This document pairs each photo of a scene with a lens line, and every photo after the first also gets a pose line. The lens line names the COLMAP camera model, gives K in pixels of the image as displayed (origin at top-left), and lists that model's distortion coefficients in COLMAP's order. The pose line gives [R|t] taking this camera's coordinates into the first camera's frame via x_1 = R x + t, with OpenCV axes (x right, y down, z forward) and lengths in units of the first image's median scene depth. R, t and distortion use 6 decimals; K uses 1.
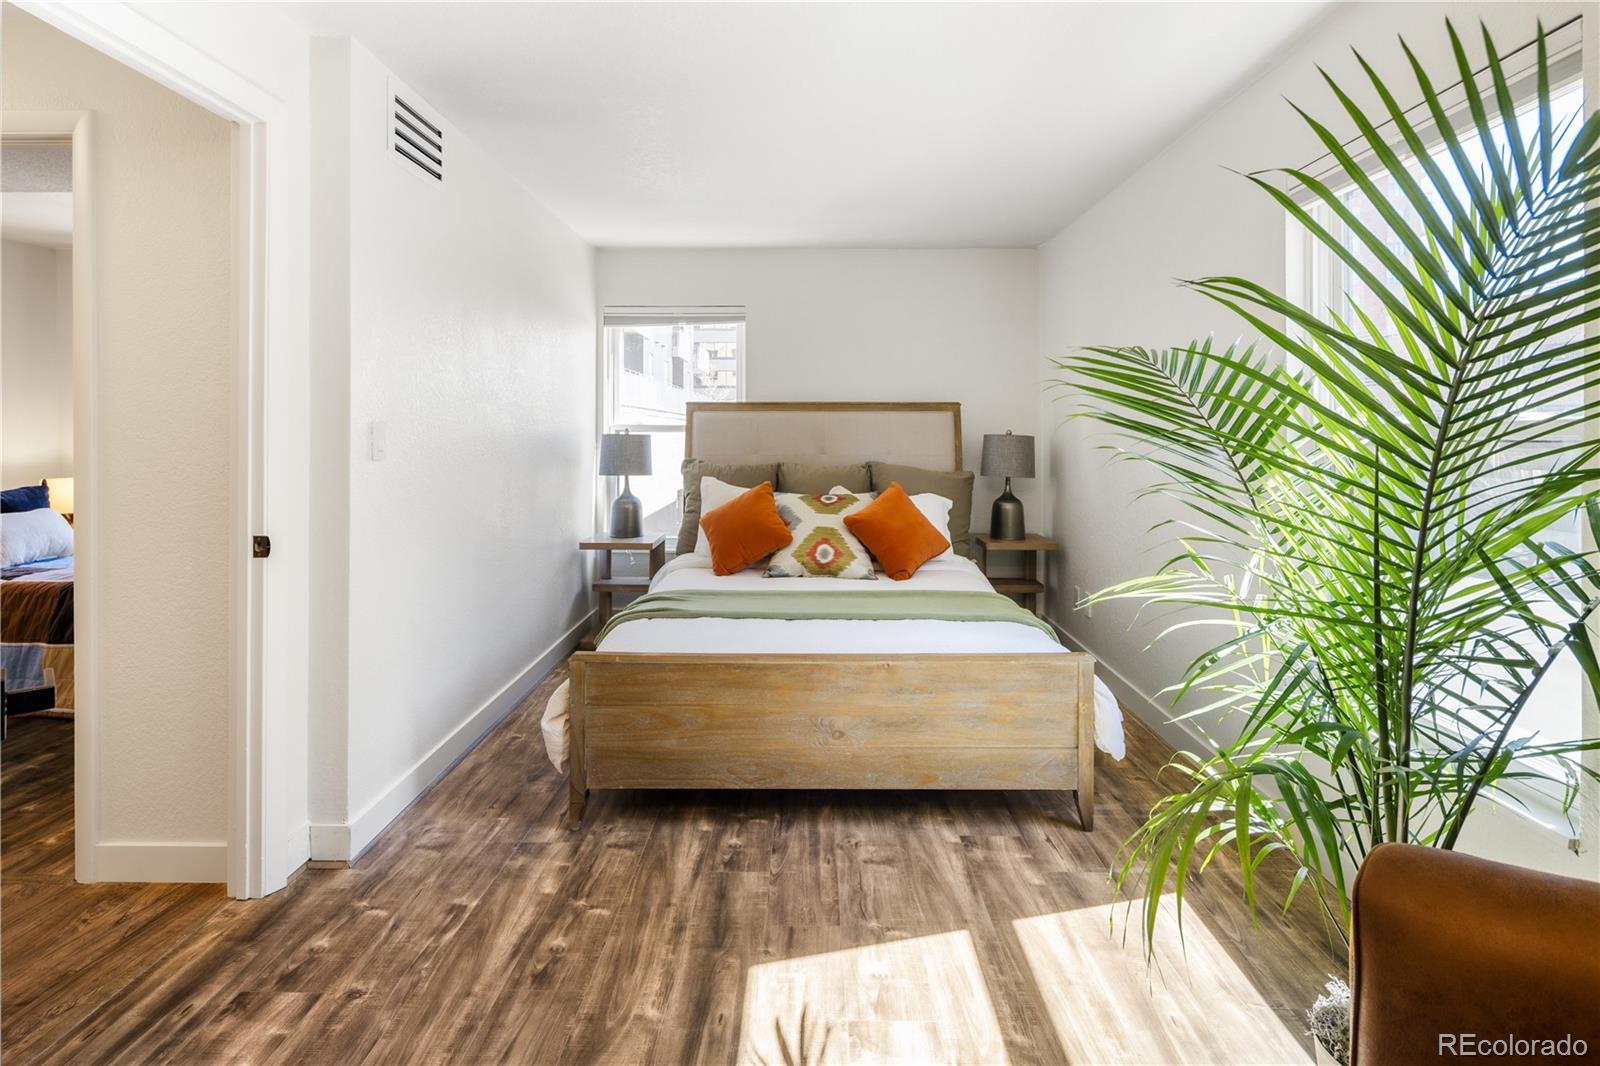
lens RADIAL K [[770.3, 0, 798.8], [0, 770.3, 452.2], [0, 0, 1]] dist [0.002158, -0.004738]
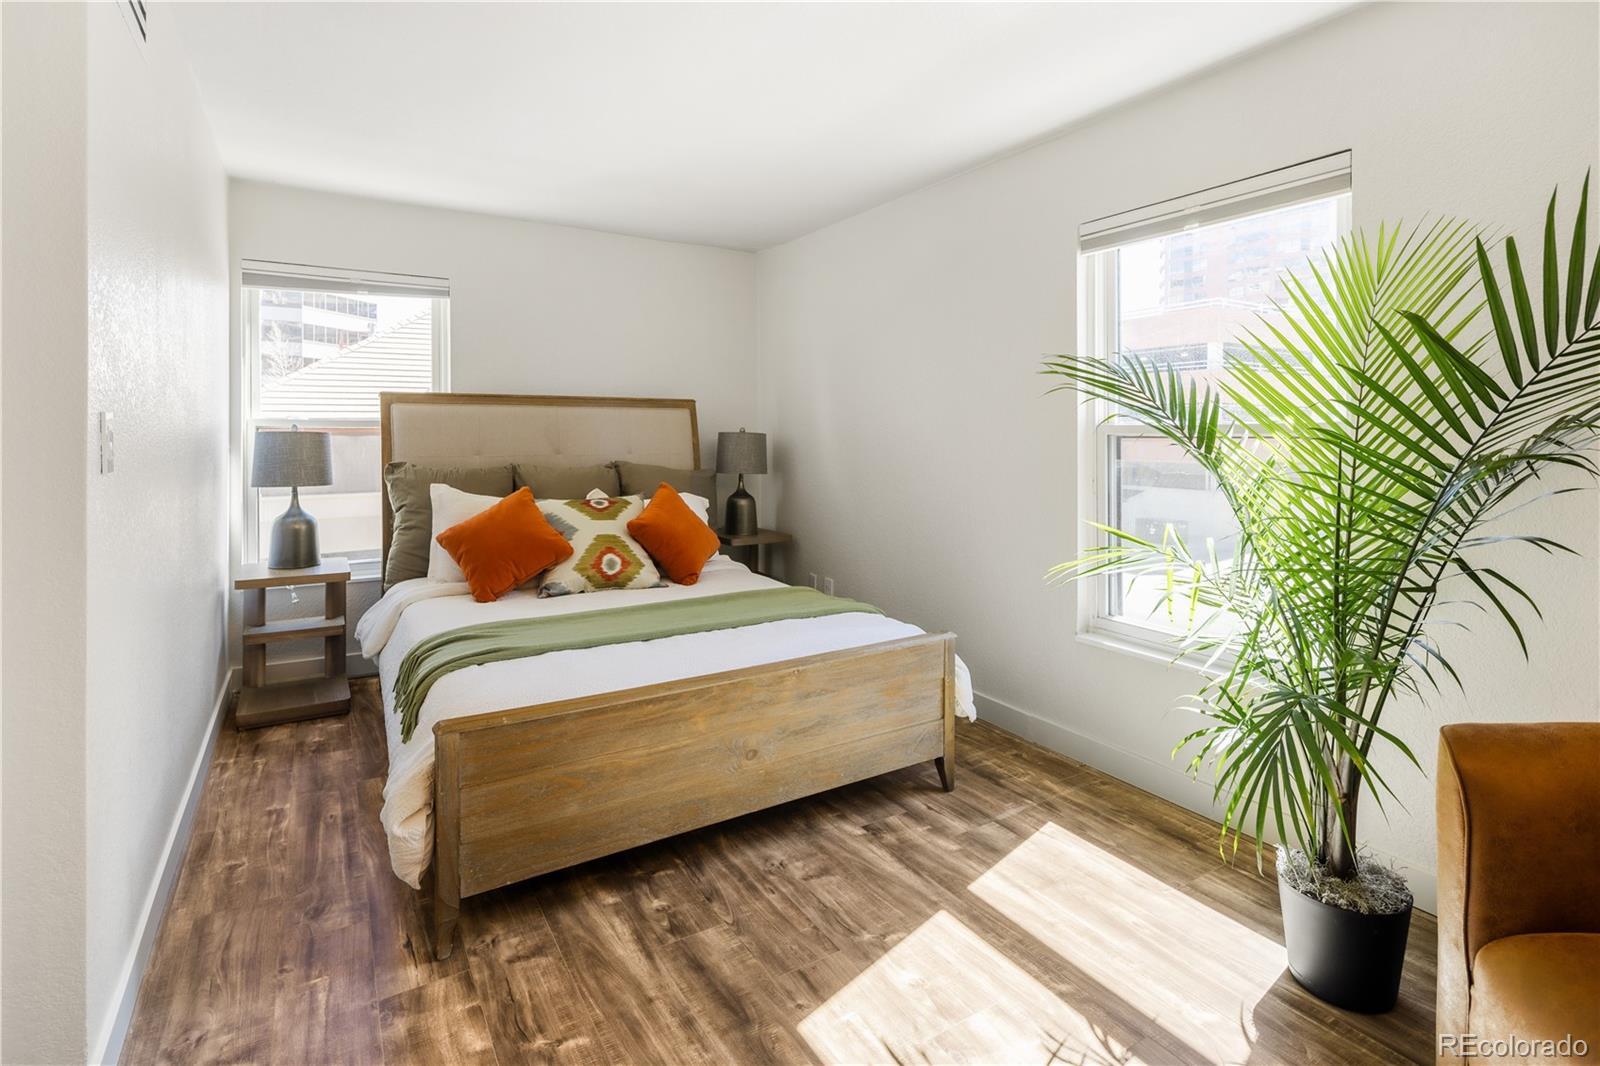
lens RADIAL K [[770.3, 0, 798.8], [0, 770.3, 452.2], [0, 0, 1]] dist [0.002158, -0.004738]
pose [[0.847840, -0.014245, 0.530061, -0.382751], [0.012579, 0.999898, 0.006751, -0.004107], [-0.530103, 0.000944, 0.847933, 0.176198]]
